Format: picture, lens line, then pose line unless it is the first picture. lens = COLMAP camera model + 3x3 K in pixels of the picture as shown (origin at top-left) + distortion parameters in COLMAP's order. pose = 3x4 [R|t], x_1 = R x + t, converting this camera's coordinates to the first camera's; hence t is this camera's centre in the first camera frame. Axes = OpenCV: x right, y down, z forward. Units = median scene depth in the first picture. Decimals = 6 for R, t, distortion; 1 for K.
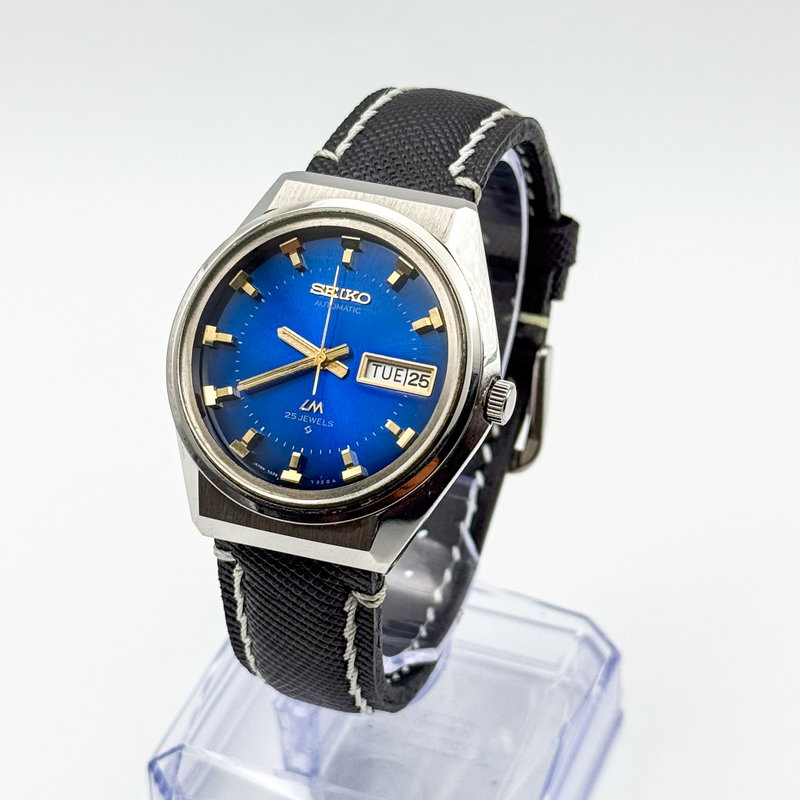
lens RADIAL K [[2105.6, 0, 400.0], [0, 2105.6, 400.0], [0, 0, 1]] dist [0.046286, -0.222736]
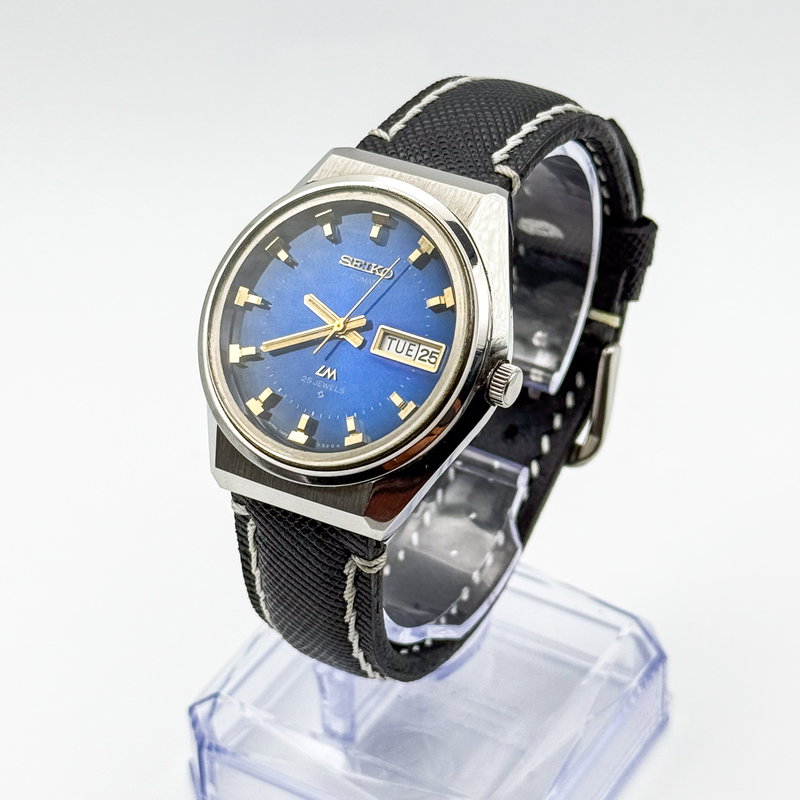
lens RADIAL K [[2105.6, 0, 400.0], [0, 2105.6, 400.0], [0, 0, 1]] dist [0.046286, -0.222736]
pose [[0.984194, 0.094606, -0.149703, 0.143188], [-0.095565, 0.995423, 0.000793, 0.011669], [0.149093, 0.013526, 0.988731, -0.017931]]
